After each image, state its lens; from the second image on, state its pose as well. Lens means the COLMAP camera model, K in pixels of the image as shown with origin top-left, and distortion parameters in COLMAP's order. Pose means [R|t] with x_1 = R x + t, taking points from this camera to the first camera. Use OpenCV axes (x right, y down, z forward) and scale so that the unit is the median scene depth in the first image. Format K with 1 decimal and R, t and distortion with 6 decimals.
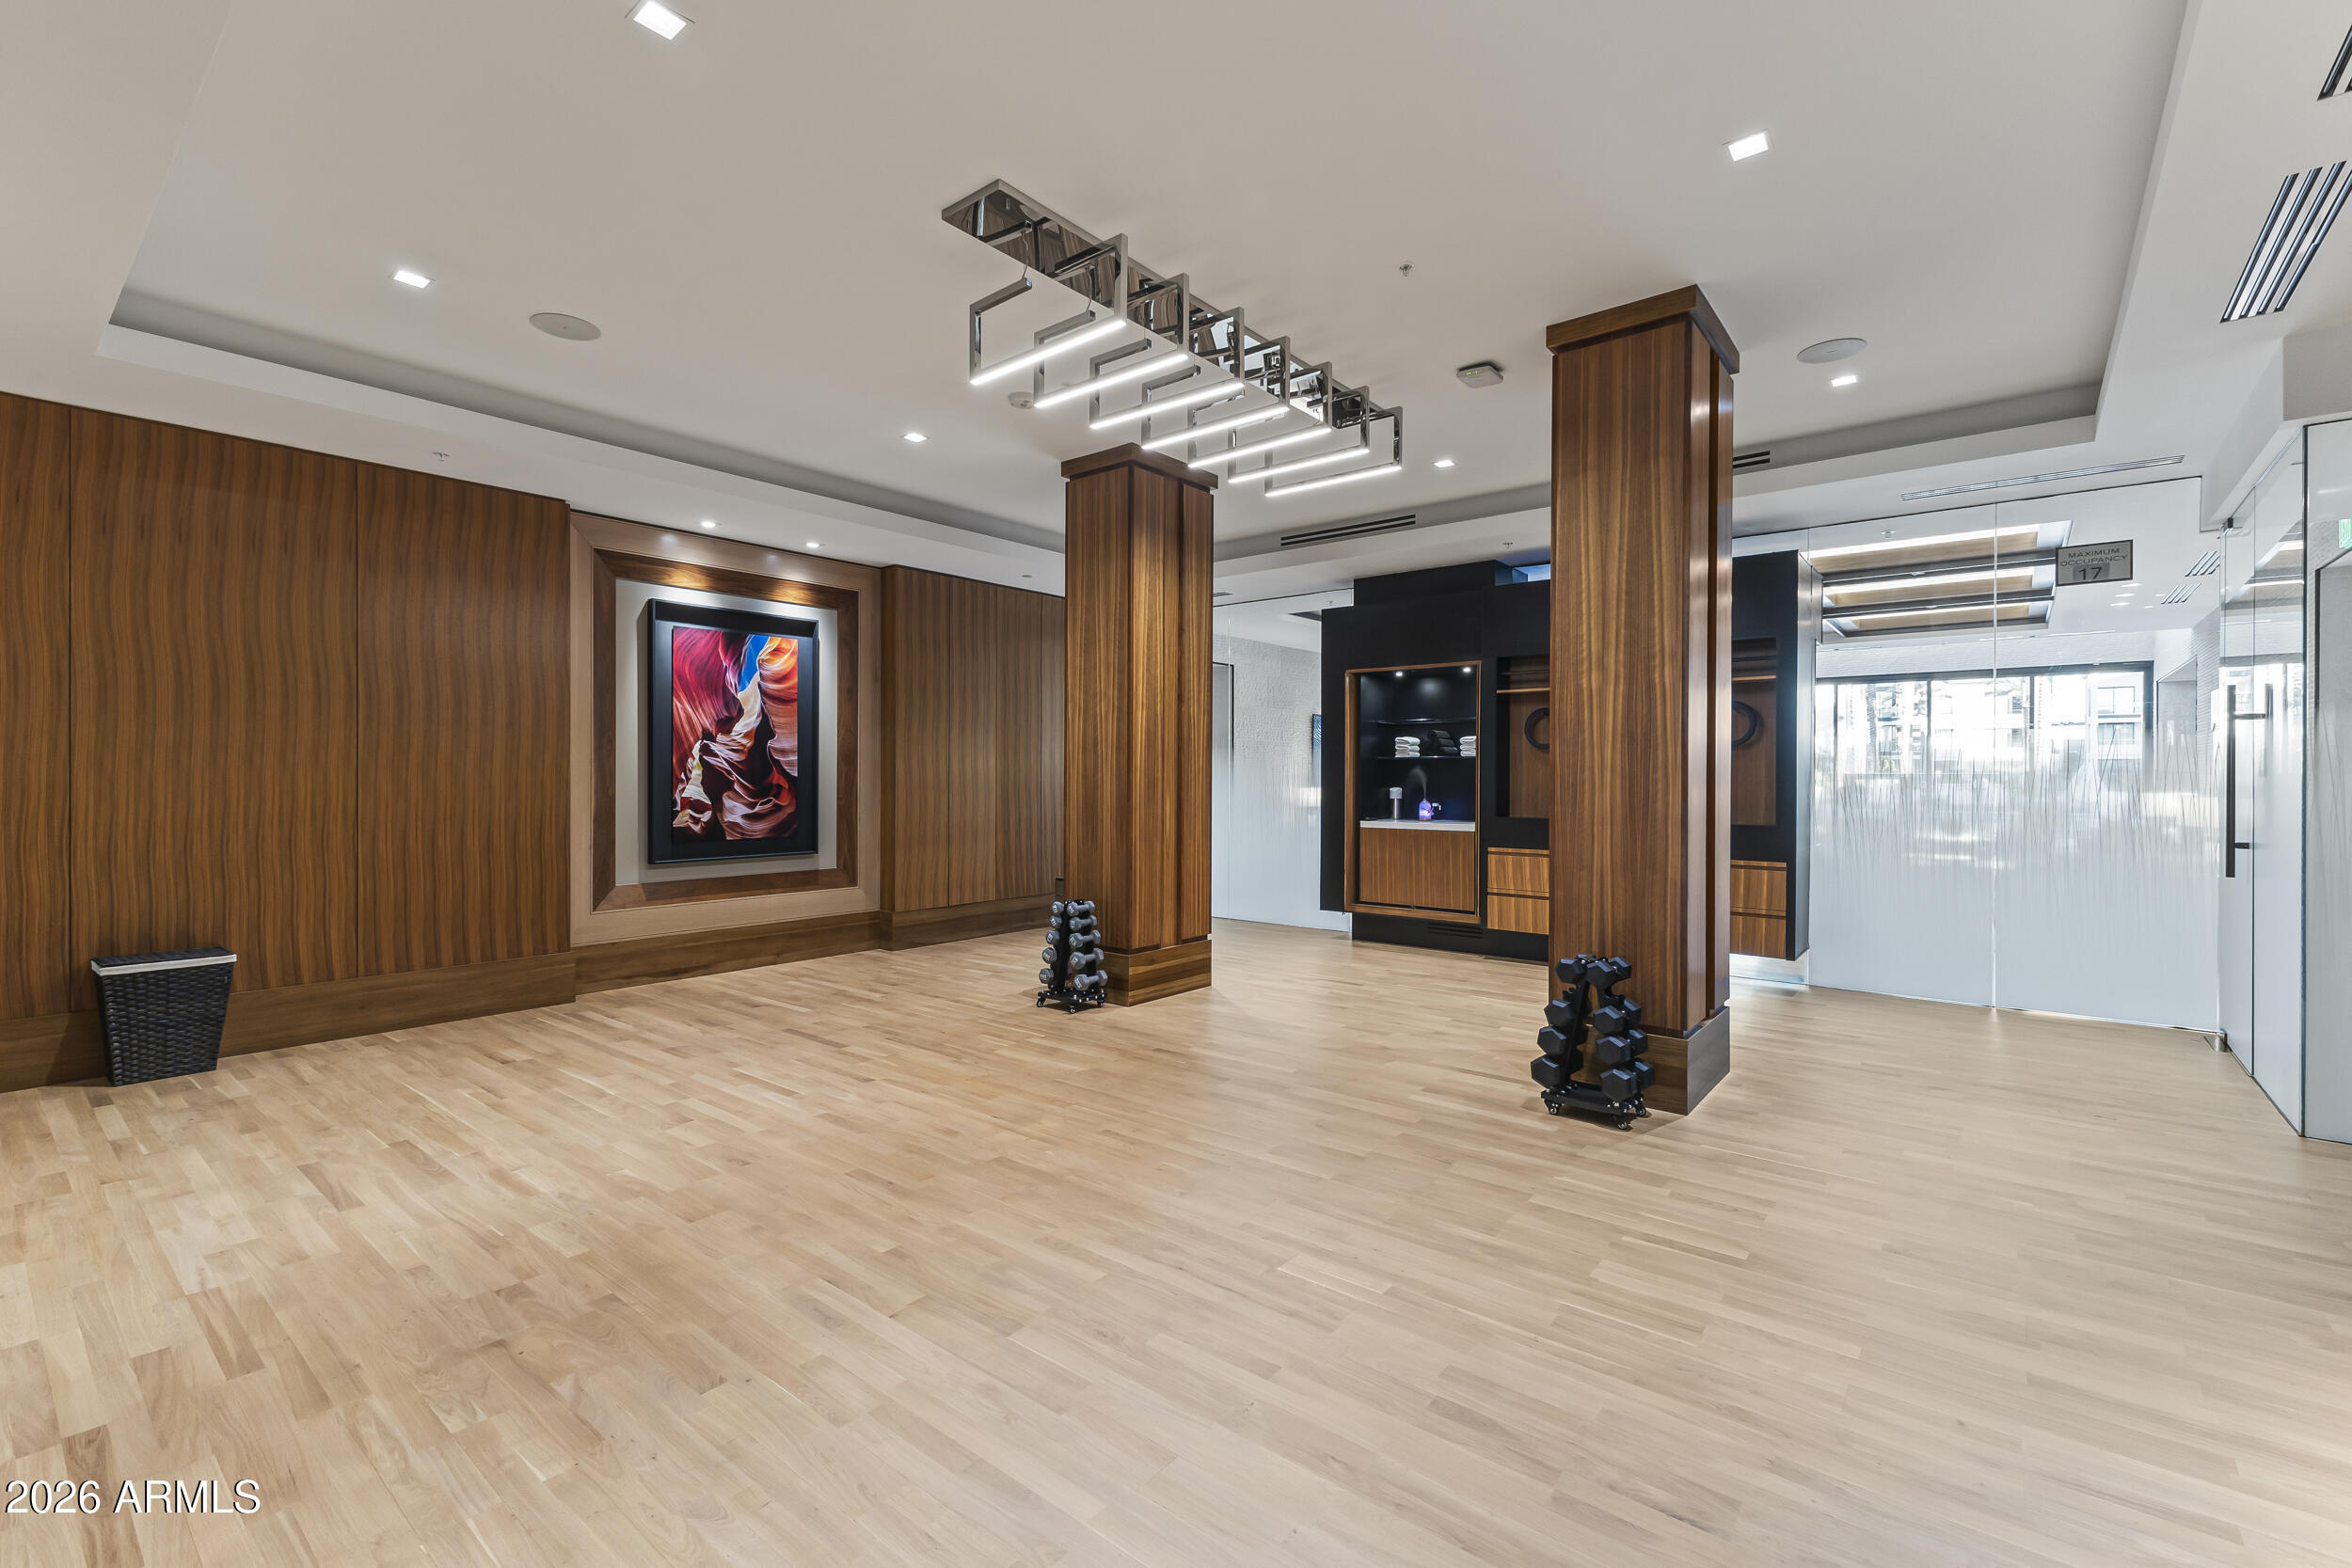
lens RADIAL K [[1015.1, 0, 1175.7], [0, 1015.1, 780.6], [0, 0, 1]] dist [0.010352, -0.001703]
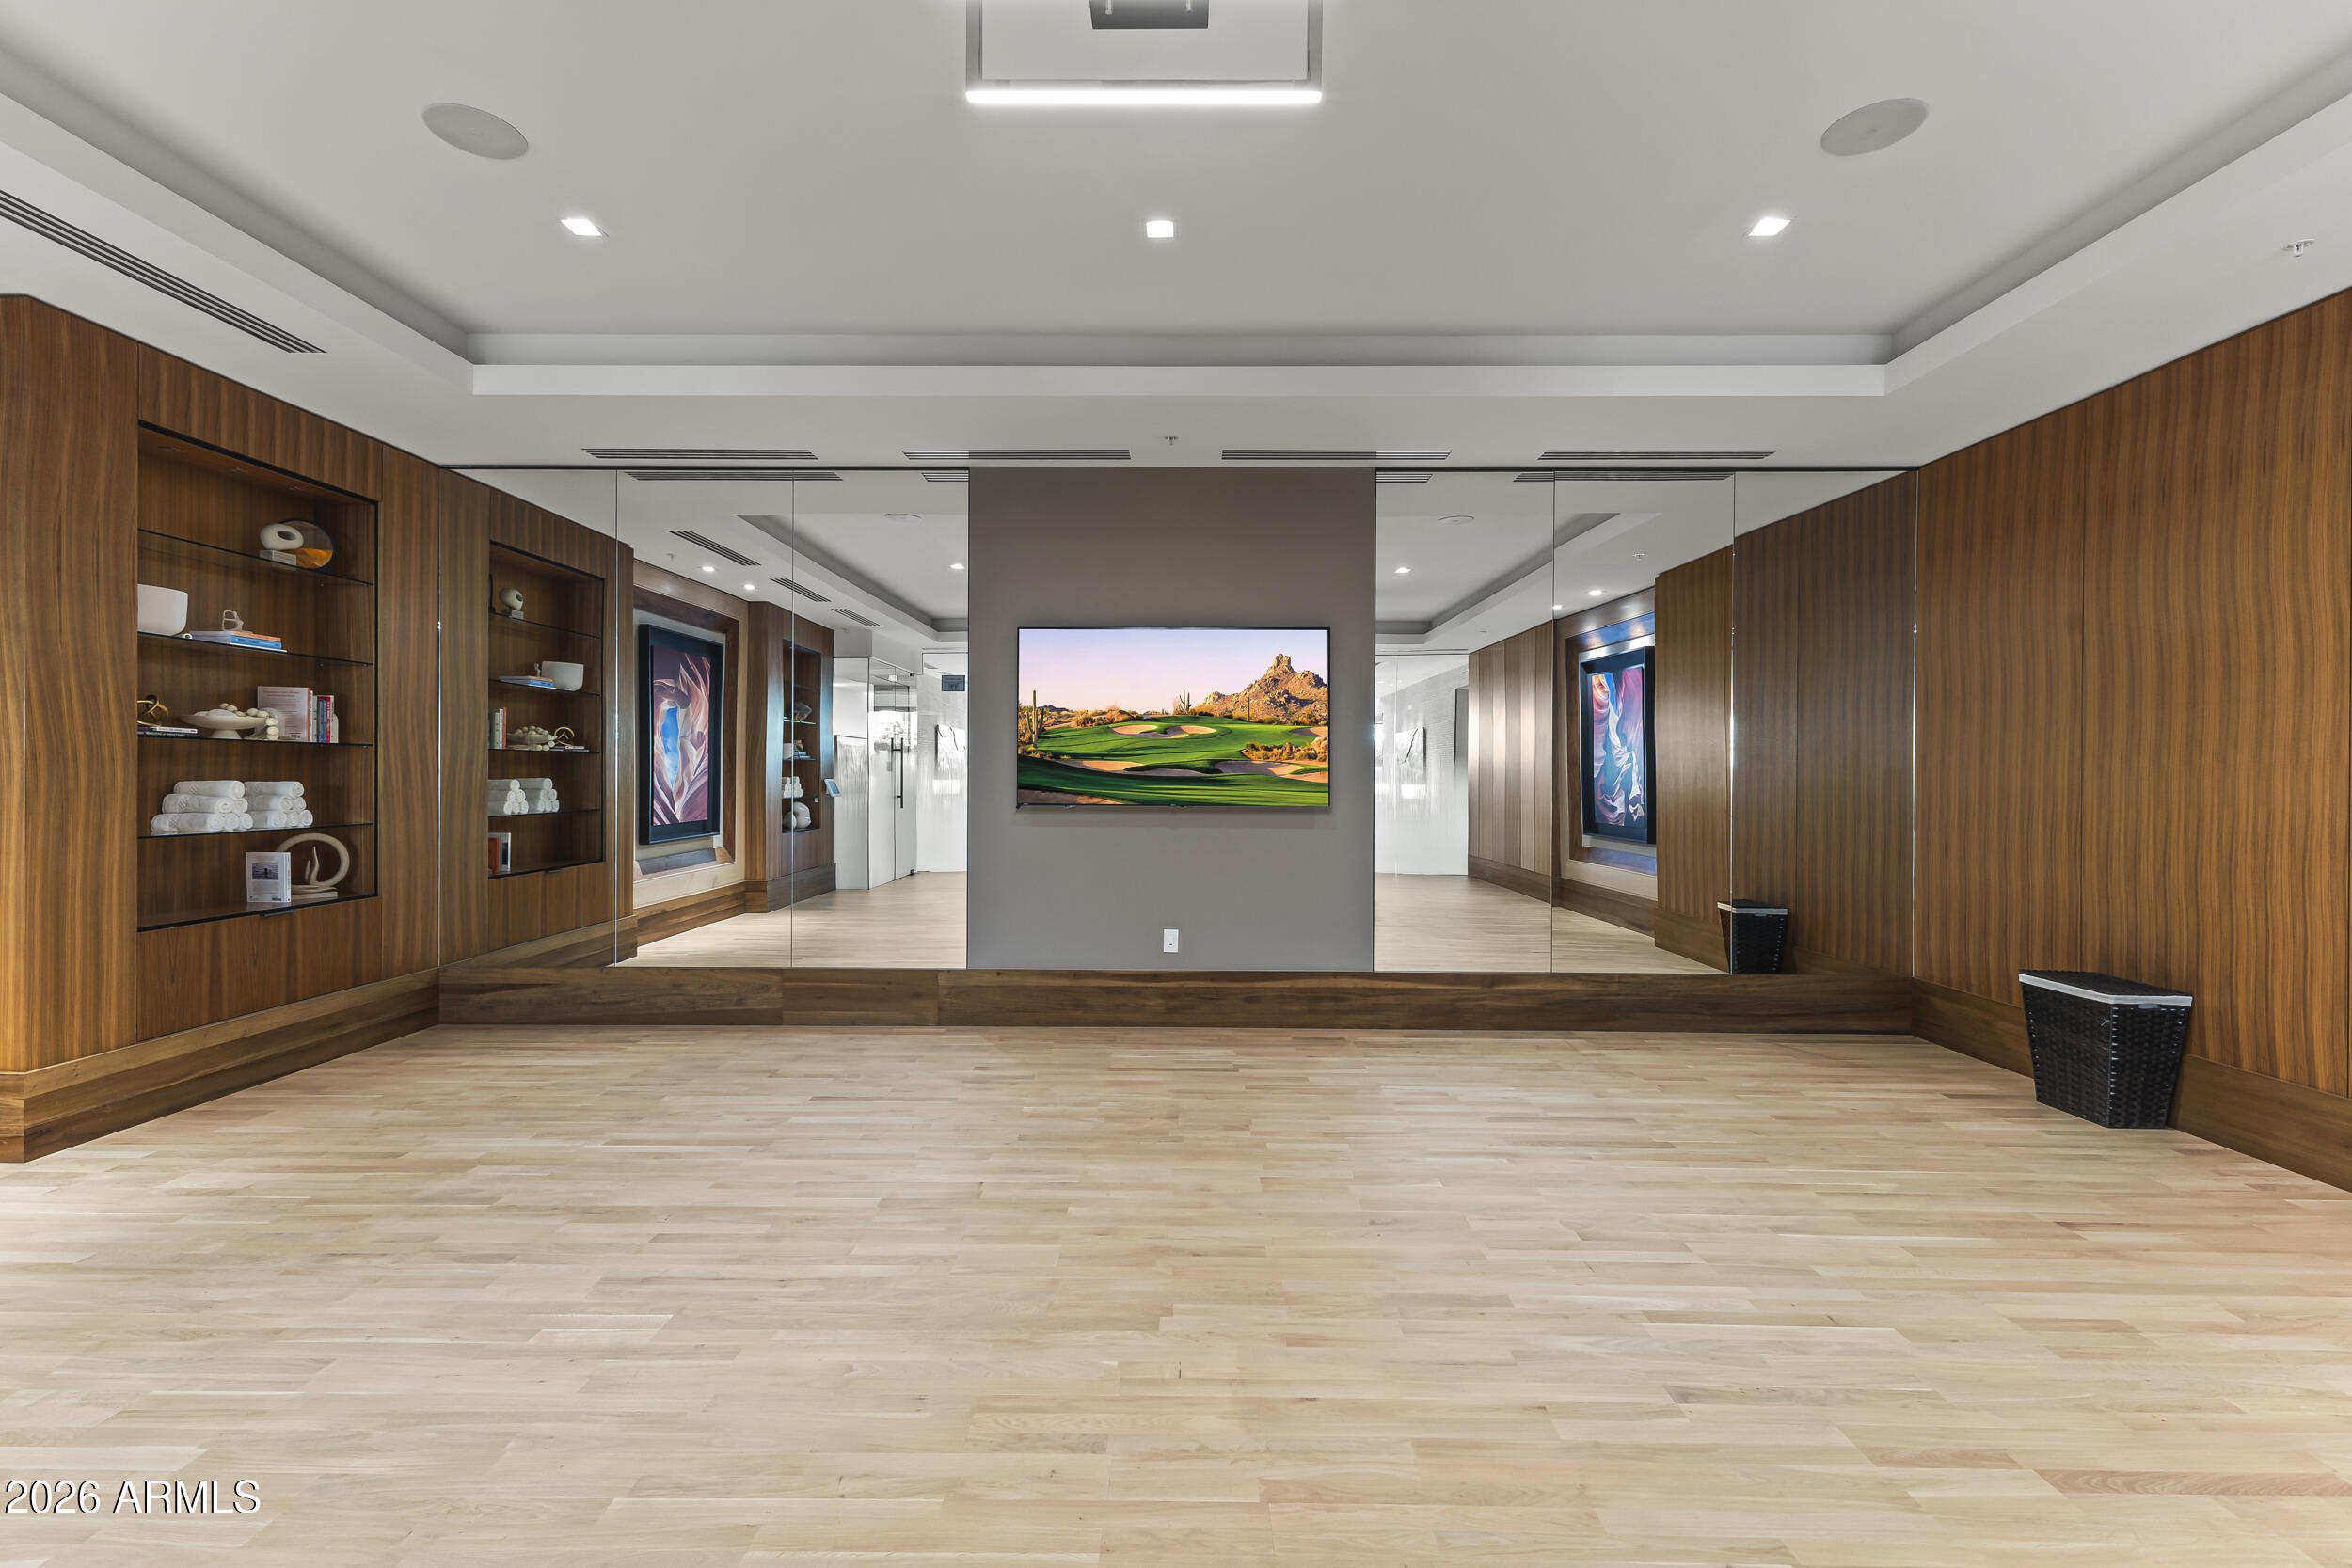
lens RADIAL K [[1015.1, 0, 1182.3], [0, 1015.1, 776.7], [0, 0, 1]] dist [0.010352, -0.001703]
pose [[-0.775659, -0.002133, -0.631148, 0.242787], [-0.006974, 0.999962, 0.005191, -0.007819], [0.631113, 0.008428, -0.775645, 1.493414]]
